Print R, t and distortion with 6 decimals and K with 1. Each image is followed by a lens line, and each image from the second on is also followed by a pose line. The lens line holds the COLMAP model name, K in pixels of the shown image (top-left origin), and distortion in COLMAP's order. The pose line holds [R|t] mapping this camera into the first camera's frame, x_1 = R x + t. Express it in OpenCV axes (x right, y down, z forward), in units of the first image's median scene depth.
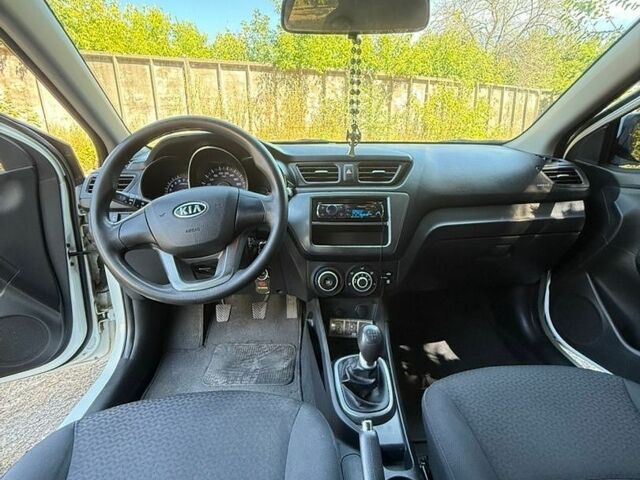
lens RADIAL K [[347.6, 0, 320.7], [0, 347.6, 237.7], [0, 0, 1]] dist [0.006717, -0.000791]
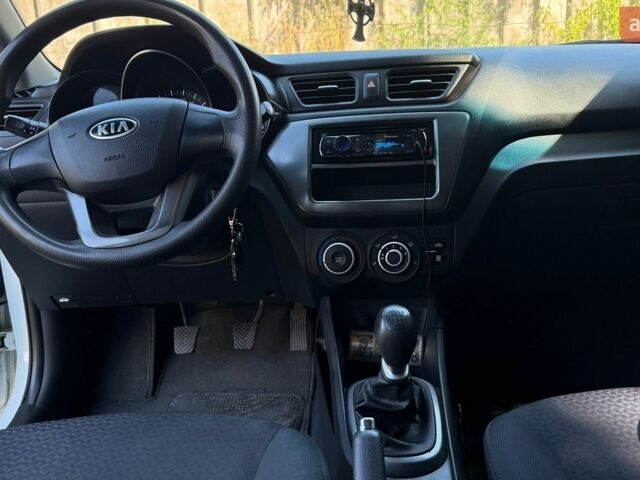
lens RADIAL K [[619.5, 0, 316.9], [0, 619.5, 234.3], [0, 0, 1]] dist [0.032832, 0.000000]
pose [[0.993959, -0.023263, -0.107261, 0.098910], [0.016427, 0.997803, -0.064180, 0.148498], [0.108519, 0.062031, 0.992157, -0.092072]]
